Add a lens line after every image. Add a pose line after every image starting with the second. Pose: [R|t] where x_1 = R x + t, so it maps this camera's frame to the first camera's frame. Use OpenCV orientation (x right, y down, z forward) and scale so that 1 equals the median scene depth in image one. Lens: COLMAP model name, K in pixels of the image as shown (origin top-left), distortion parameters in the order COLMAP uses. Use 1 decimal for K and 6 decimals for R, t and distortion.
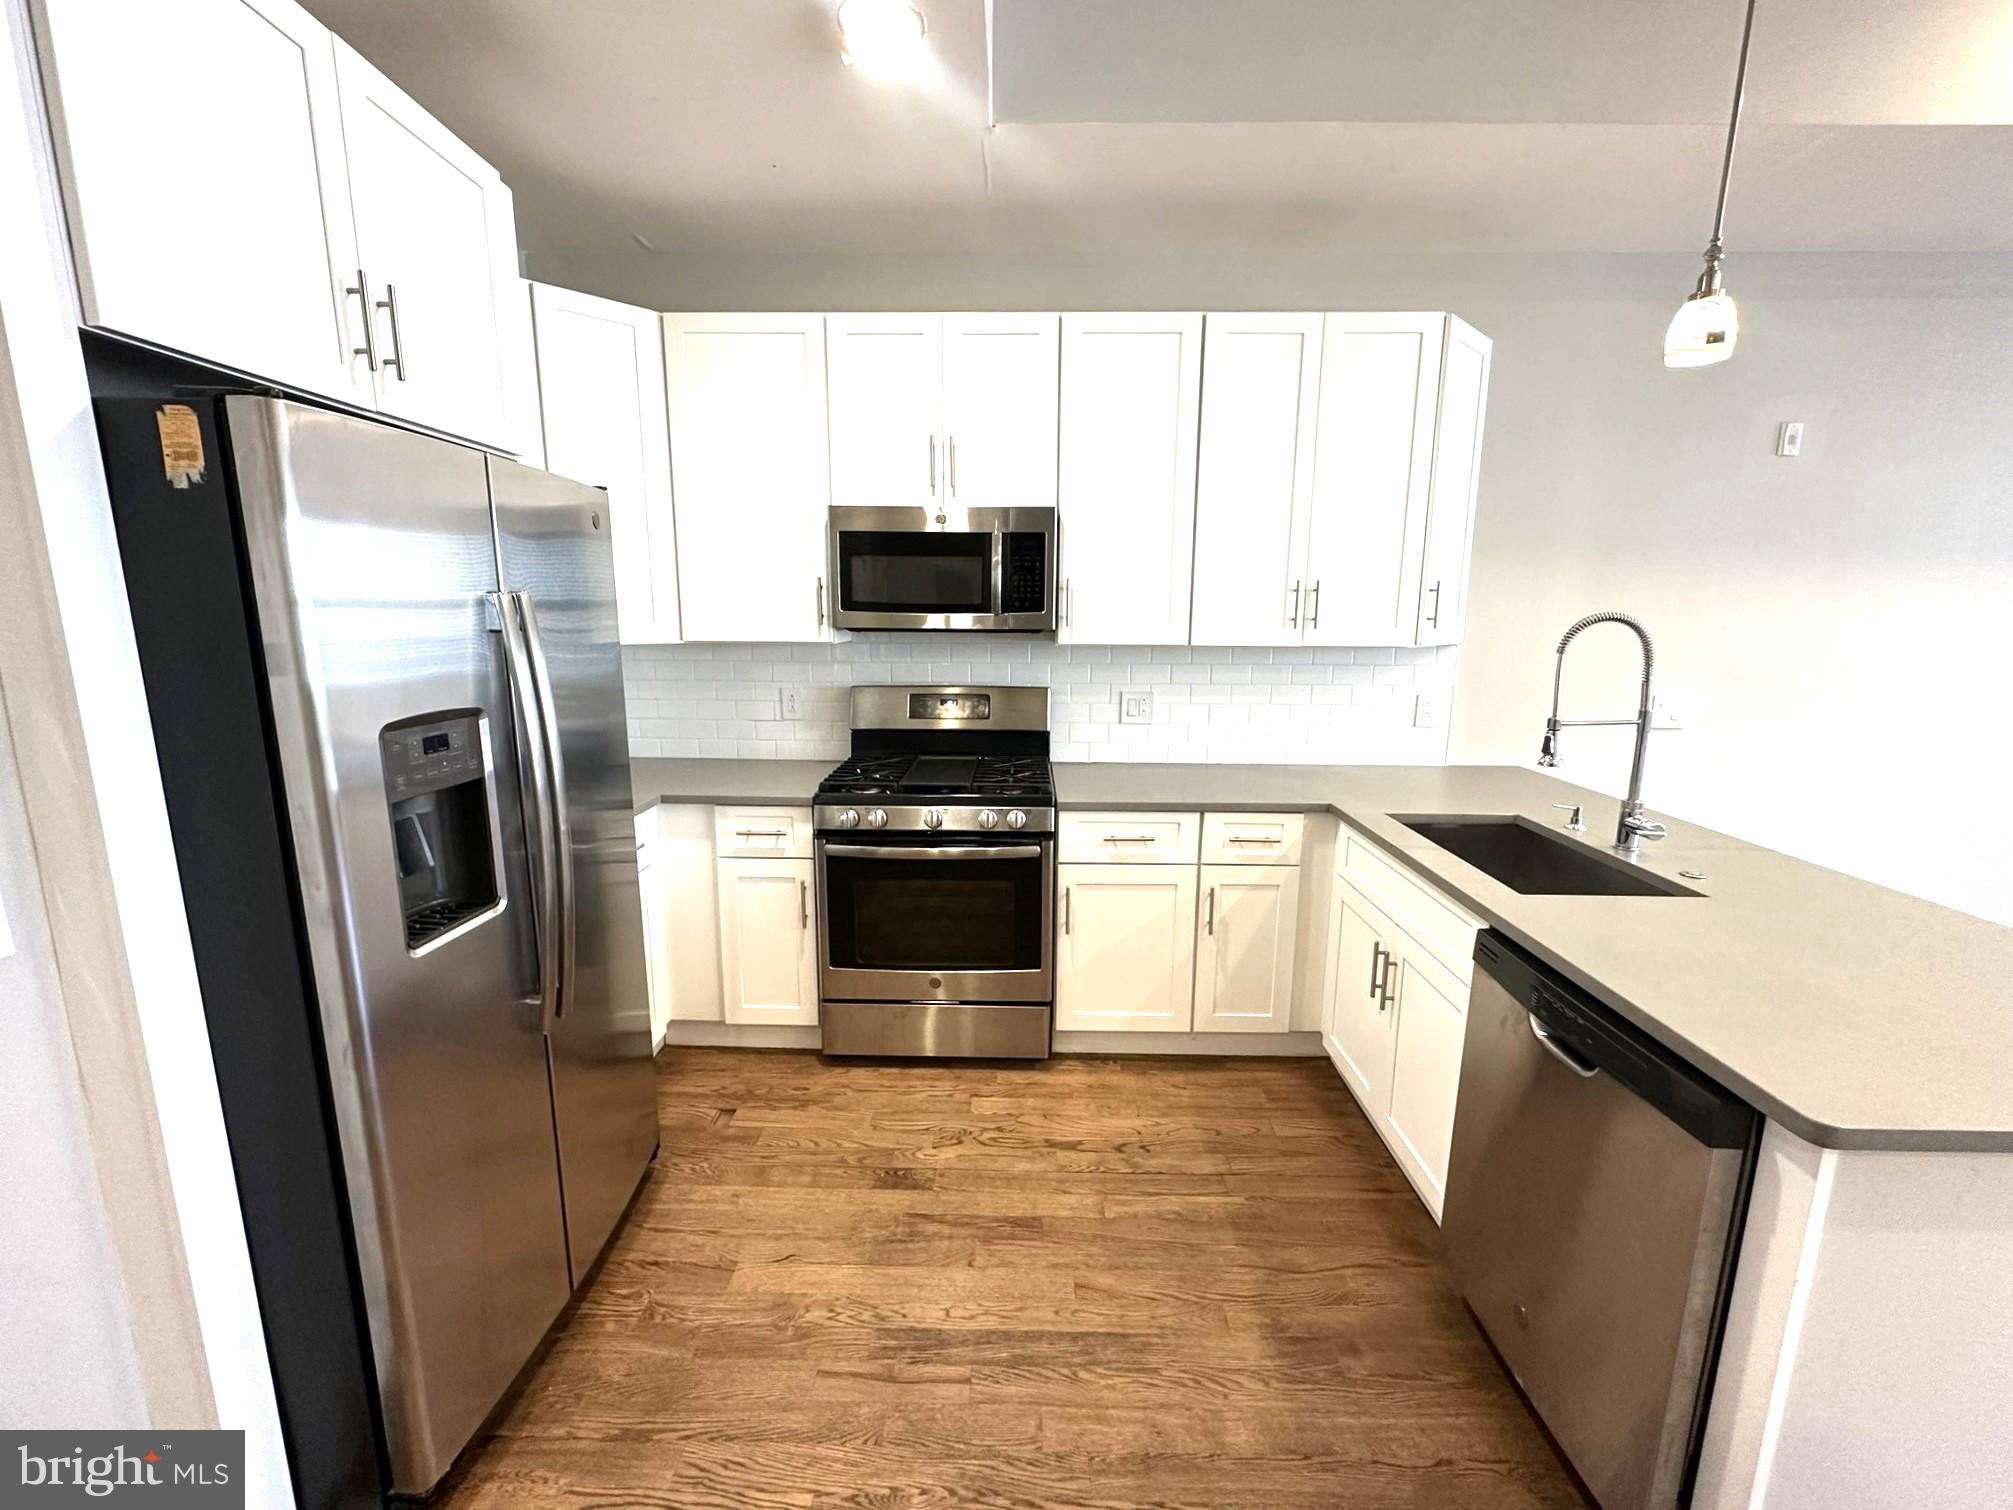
lens RADIAL K [[811.2, 0, 1006.5], [0, 811.2, 755.0], [0, 0, 1]] dist [-0.003596, 0.000274]
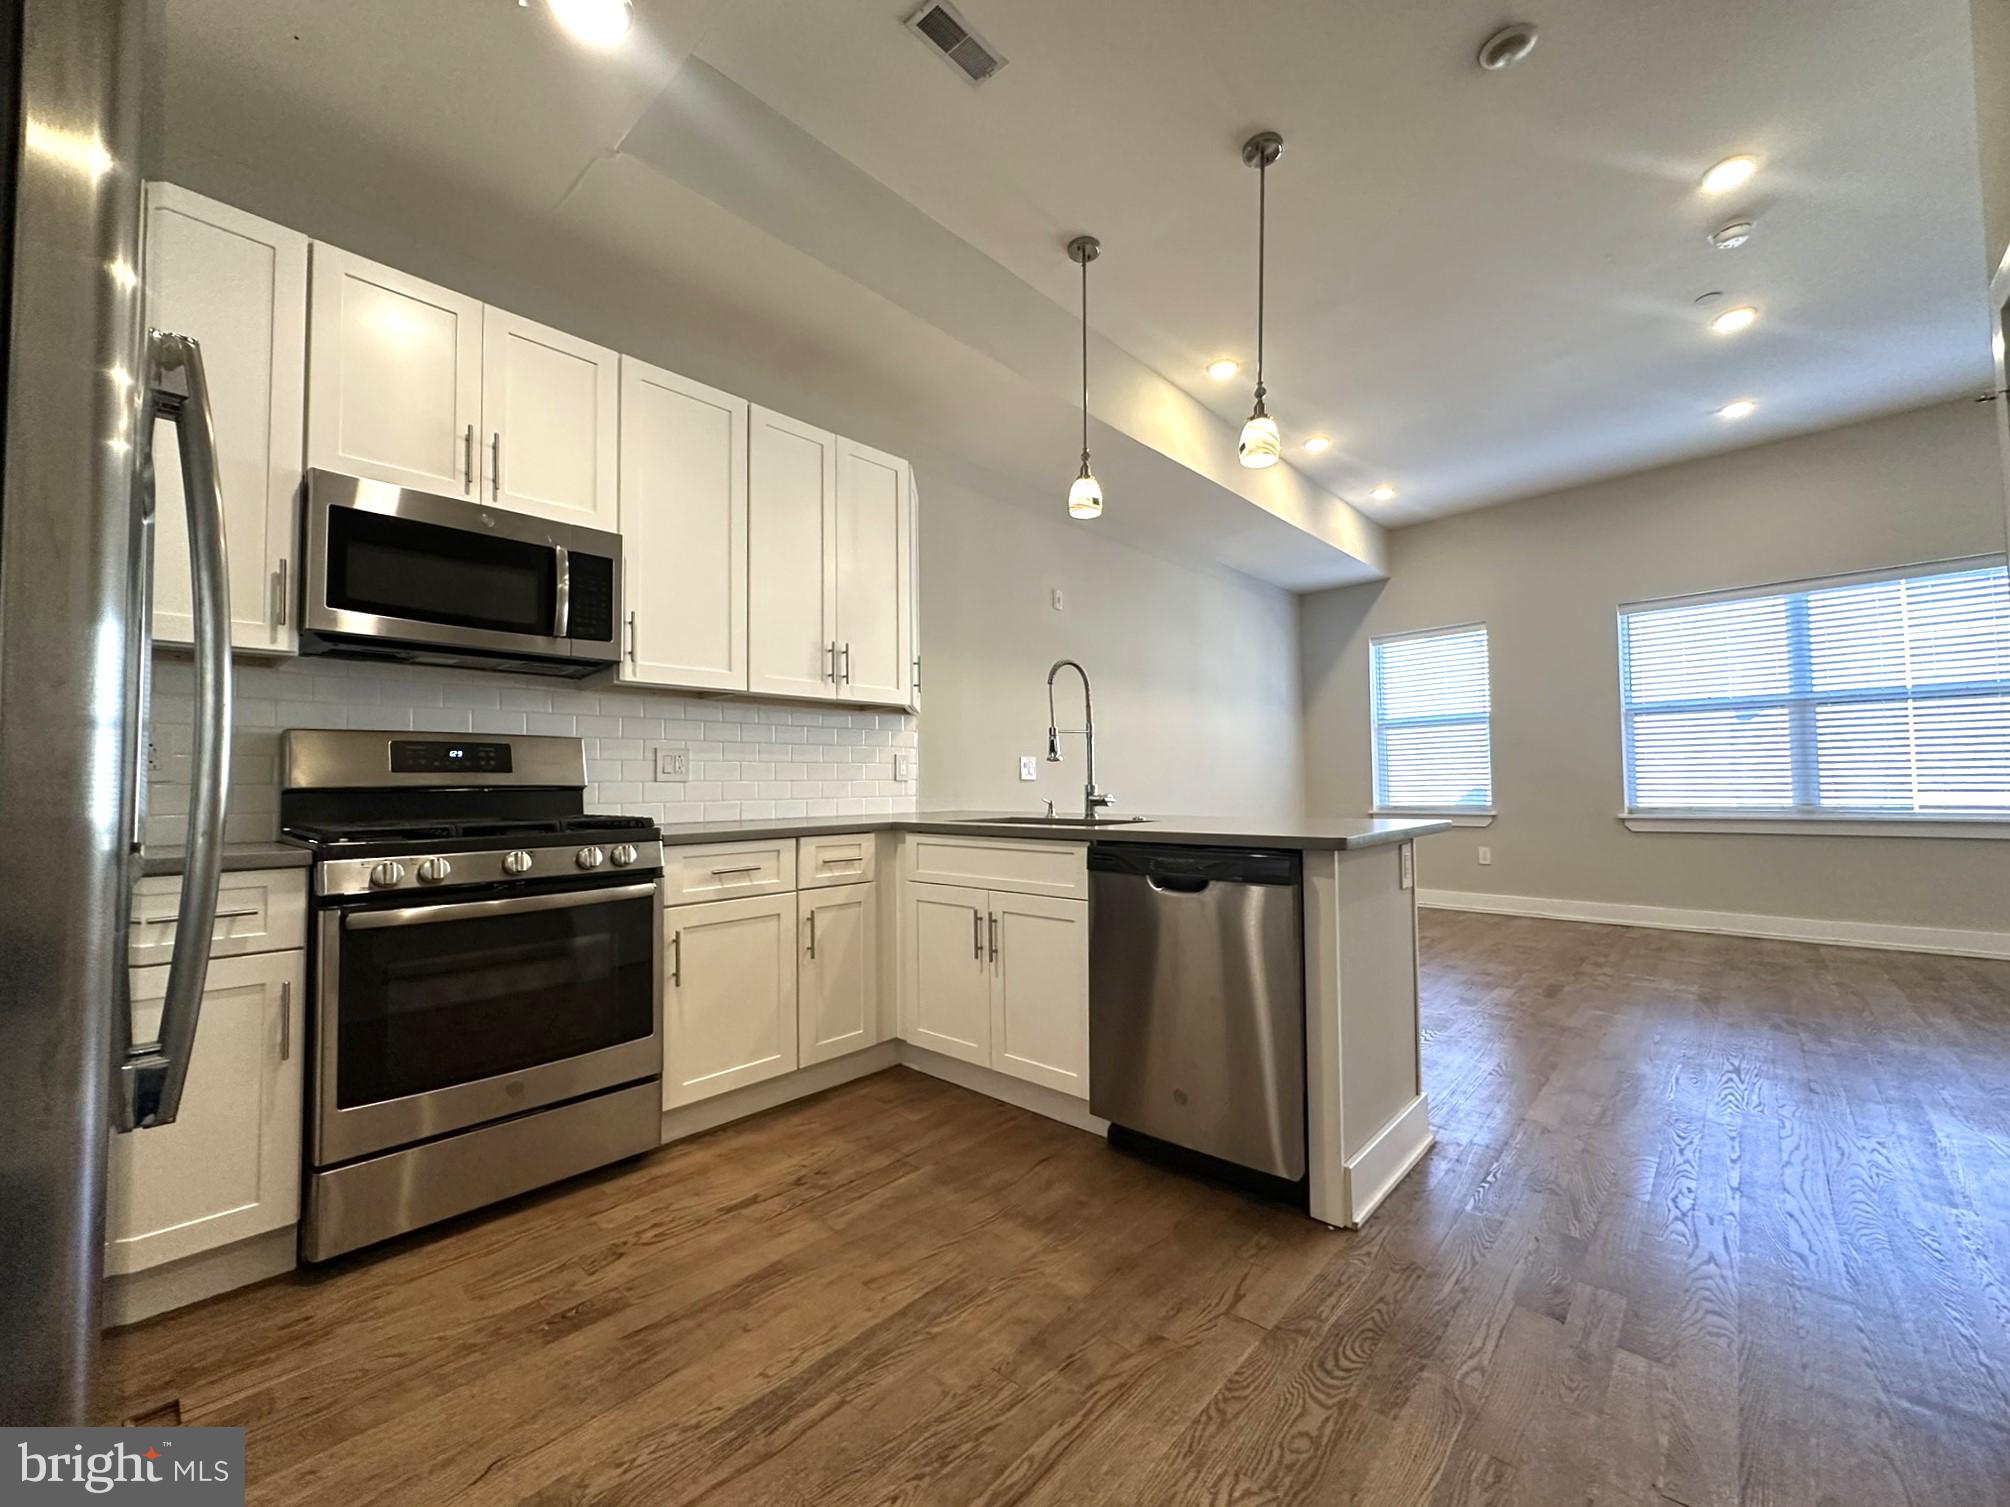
lens RADIAL K [[807.7, 0, 1005.0], [0, 807.7, 753.5], [0, 0, 1]] dist [-0.000129, -0.000052]
pose [[0.661371, 0.013289, 0.749941, -0.404293], [0.148461, 0.977742, -0.148254, 0.176469], [-0.735219, 0.209388, 0.644678, 0.125716]]
